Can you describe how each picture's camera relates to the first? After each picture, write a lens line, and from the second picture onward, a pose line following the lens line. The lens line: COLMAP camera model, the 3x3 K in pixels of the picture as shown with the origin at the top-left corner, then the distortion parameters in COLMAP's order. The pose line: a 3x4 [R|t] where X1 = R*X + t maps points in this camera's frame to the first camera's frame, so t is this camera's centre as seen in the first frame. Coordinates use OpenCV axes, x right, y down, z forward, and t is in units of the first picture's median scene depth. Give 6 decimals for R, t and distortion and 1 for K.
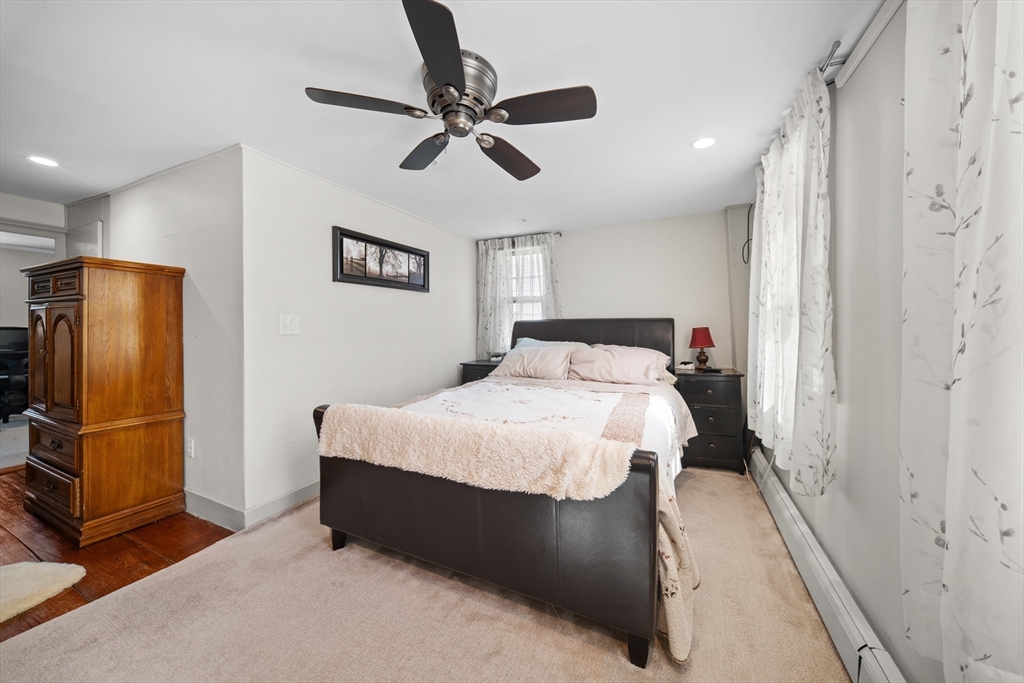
lens RADIAL K [[388.9, 0, 534.1], [0, 388.9, 327.8], [0, 0, 1]] dist [0.008826, -0.000222]
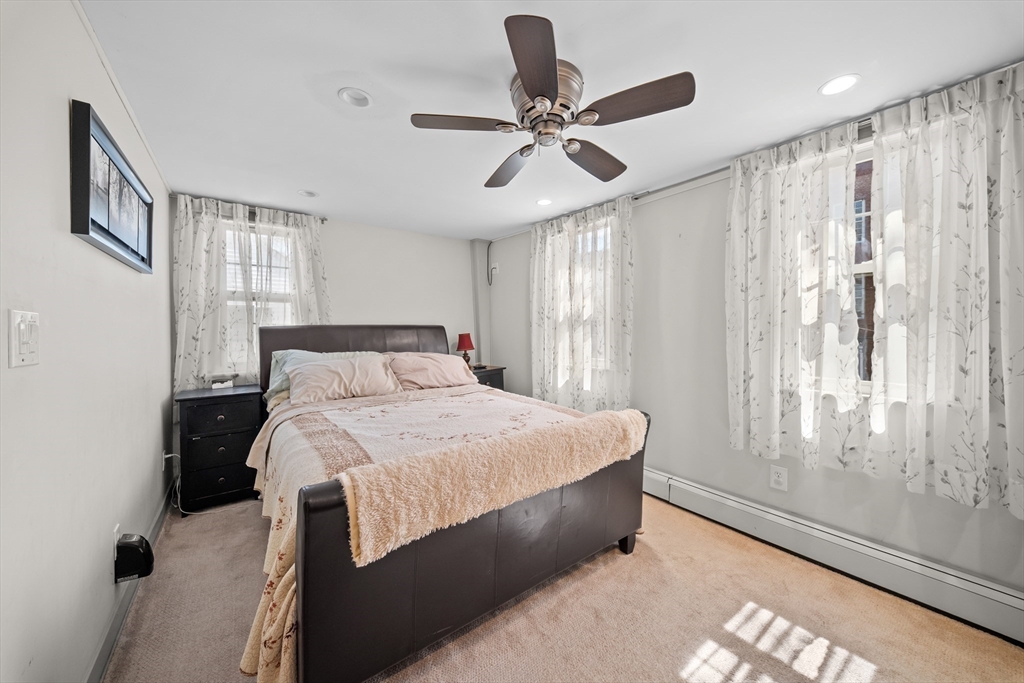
lens RADIAL K [[388.9, 0, 513.7], [0, 388.9, 335.5], [0, 0, 1]] dist [0.008826, -0.000222]
pose [[0.421706, -0.014550, 0.906616, -0.593778], [0.008418, 0.999891, 0.012131, -0.007893], [-0.906693, 0.002516, 0.421783, 0.344861]]
